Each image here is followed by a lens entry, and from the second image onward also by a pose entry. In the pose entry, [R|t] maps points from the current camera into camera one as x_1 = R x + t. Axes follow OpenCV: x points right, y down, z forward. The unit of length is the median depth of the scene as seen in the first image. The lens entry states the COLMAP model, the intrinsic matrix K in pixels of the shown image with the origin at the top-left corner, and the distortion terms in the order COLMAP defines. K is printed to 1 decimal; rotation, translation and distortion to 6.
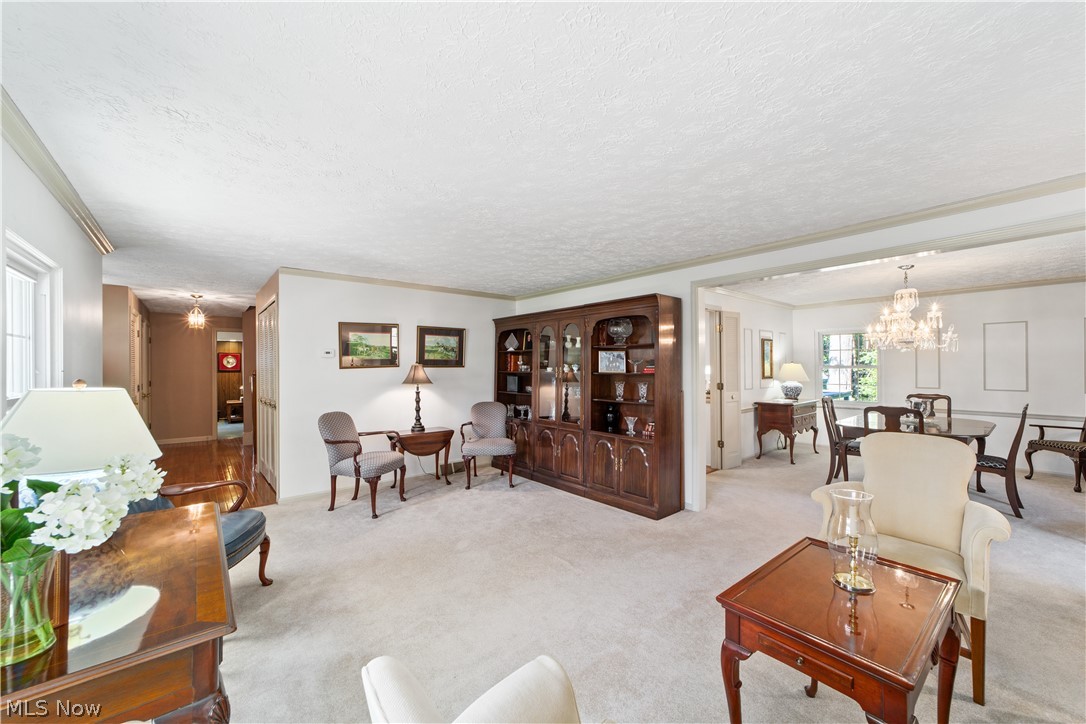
lens RADIAL K [[418.0, 0, 543.9], [0, 418.0, 365.9], [0, 0, 1]] dist [0.002174, 0.001211]
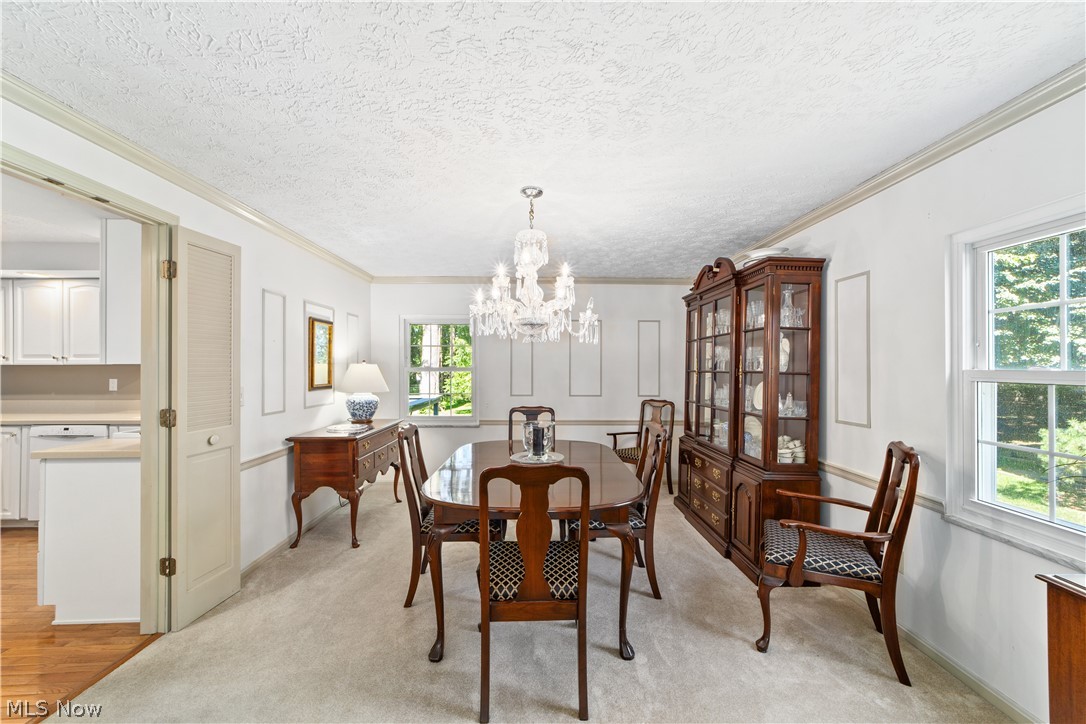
lens RADIAL K [[418.0, 0, 551.8], [0, 418.0, 364.6], [0, 0, 1]] dist [0.002174, 0.001211]
pose [[0.622420, 0.012849, 0.782578, 0.300749], [-0.006585, 0.999916, -0.011180, 0.001319], [-0.782656, 0.001806, 0.622452, 0.426184]]
